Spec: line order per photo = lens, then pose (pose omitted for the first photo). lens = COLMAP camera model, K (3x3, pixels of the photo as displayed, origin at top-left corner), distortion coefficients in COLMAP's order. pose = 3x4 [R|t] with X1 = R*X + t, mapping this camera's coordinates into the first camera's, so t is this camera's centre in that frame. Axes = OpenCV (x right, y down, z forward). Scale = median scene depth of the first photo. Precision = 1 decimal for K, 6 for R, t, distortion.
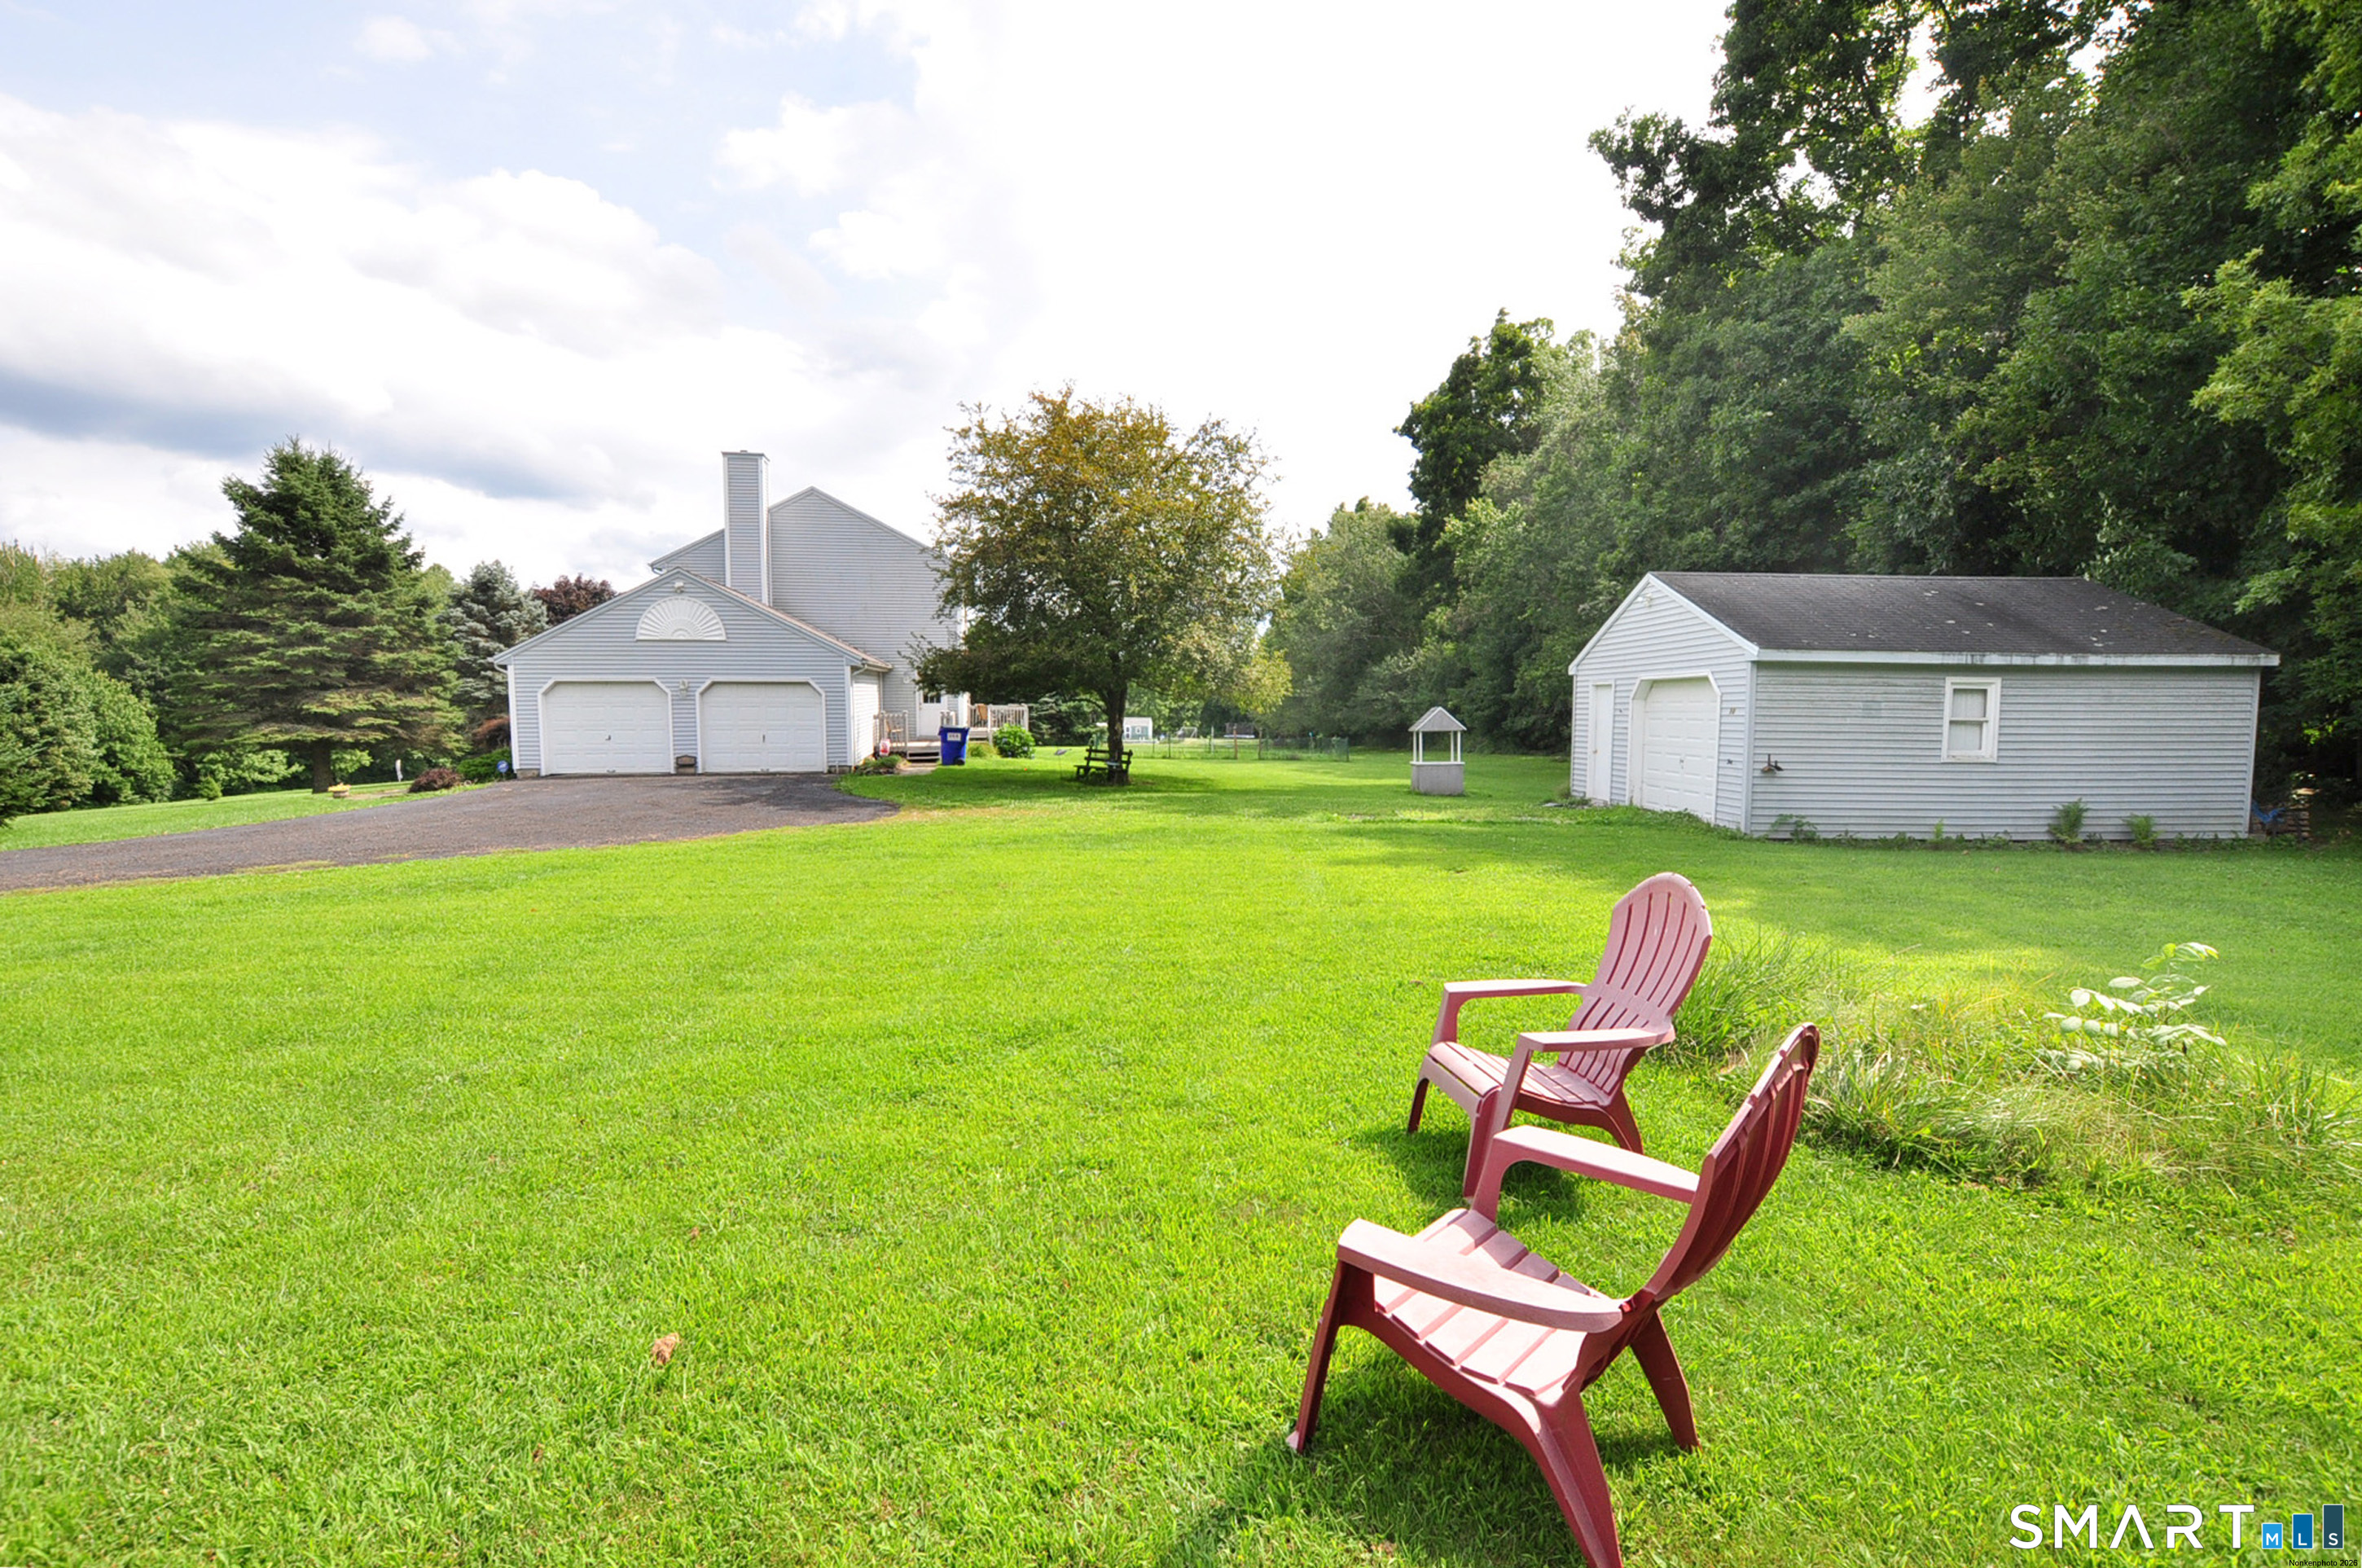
lens RADIAL K [[1077.3, 0, 1170.1], [0, 1077.3, 800.8], [0, 0, 1]] dist [-0.041859, 0.020735]
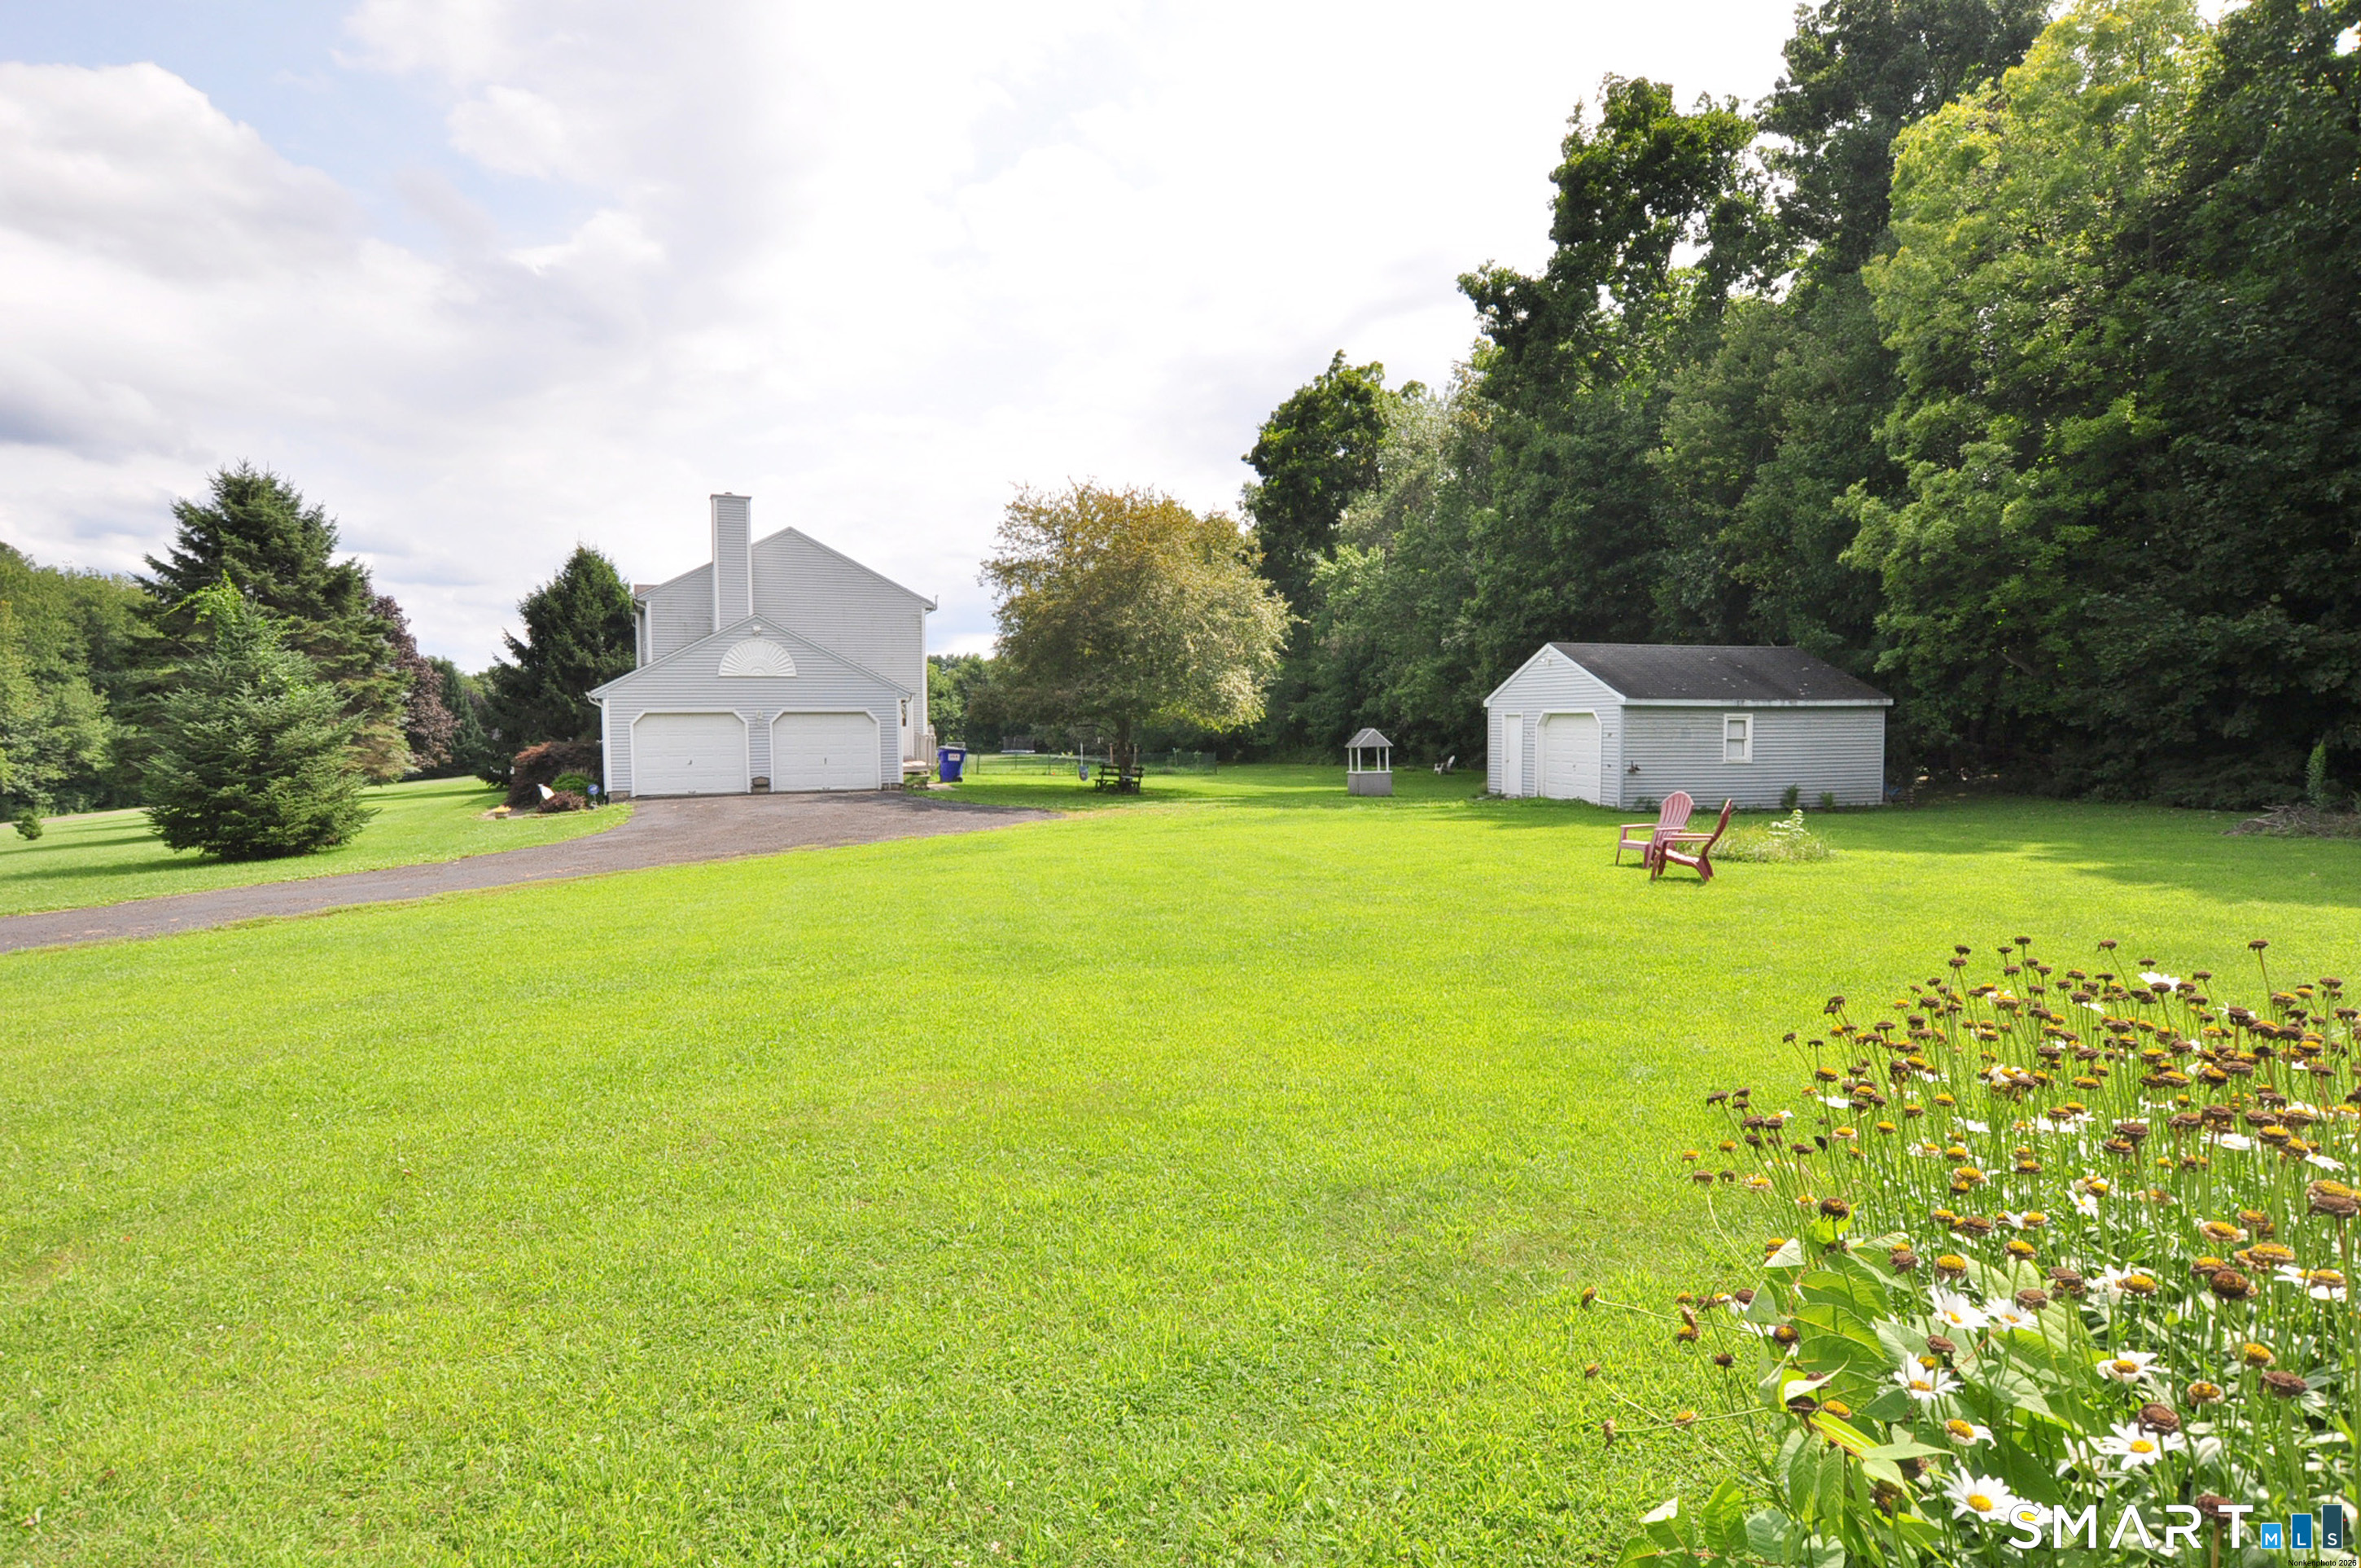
lens RADIAL K [[1334.5, 0, 1170.4], [0, 1334.5, 800.1], [0, 0, 1]] dist [-0.001284, -0.000250]
pose [[0.966913, -0.023904, 0.253983, -0.398202], [0.028896, 0.999455, -0.015944, 0.018011], [-0.253463, 0.022755, 0.967077, -0.497553]]
